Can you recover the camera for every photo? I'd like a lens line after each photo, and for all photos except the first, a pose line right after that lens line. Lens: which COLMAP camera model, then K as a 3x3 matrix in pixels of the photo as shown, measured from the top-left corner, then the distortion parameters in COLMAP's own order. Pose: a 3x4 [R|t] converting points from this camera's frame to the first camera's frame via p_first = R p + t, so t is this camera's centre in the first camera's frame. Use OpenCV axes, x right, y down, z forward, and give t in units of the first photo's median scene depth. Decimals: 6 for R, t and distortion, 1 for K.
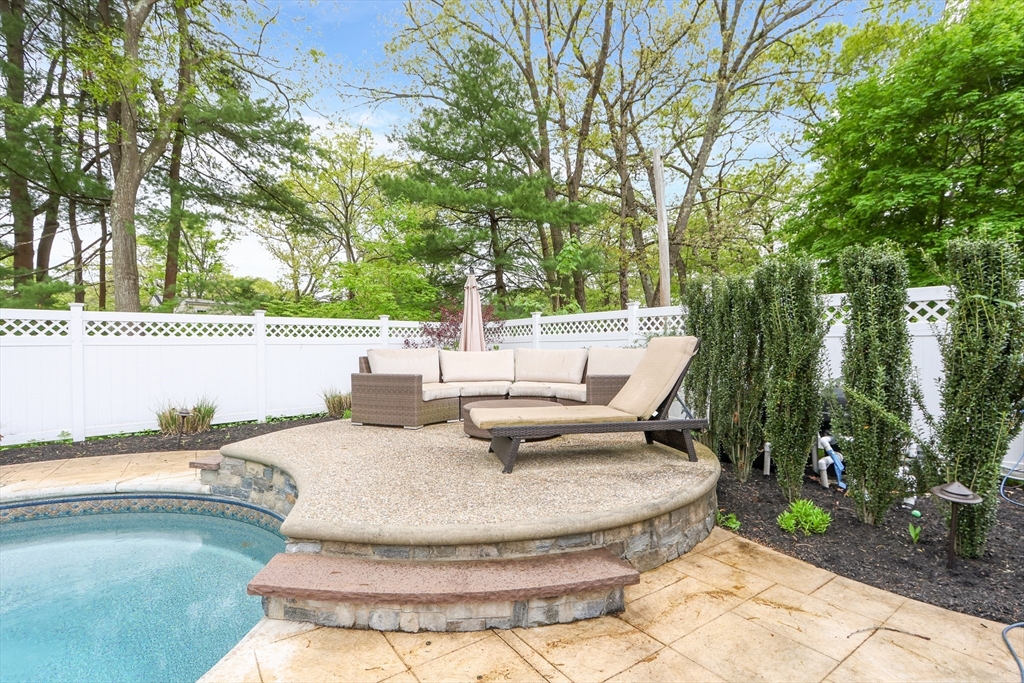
lens RADIAL K [[473.7, 0, 512.0], [0, 473.7, 341.5], [0, 0, 1]] dist [-0.011205, -0.000174]
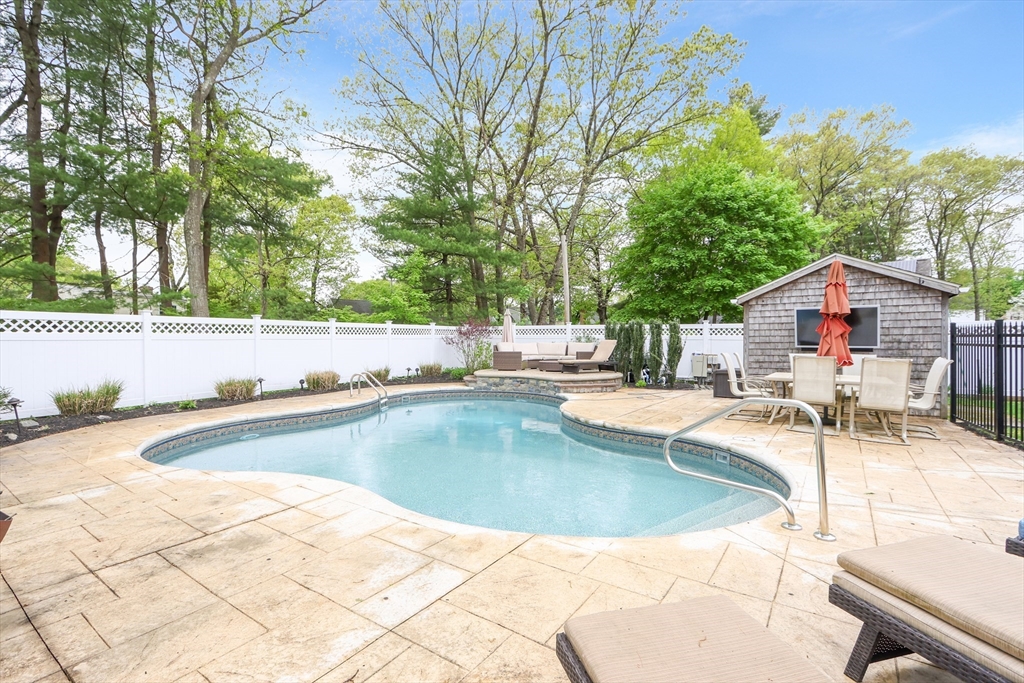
lens RADIAL K [[473.7, 0, 512.0], [0, 473.7, 341.5], [0, 0, 1]] dist [-0.011205, -0.000174]
pose [[0.941332, 0.002887, 0.337469, -0.436058], [-0.004823, 0.999976, 0.004896, -0.003252], [-0.337447, -0.006237, 0.941324, -0.595995]]
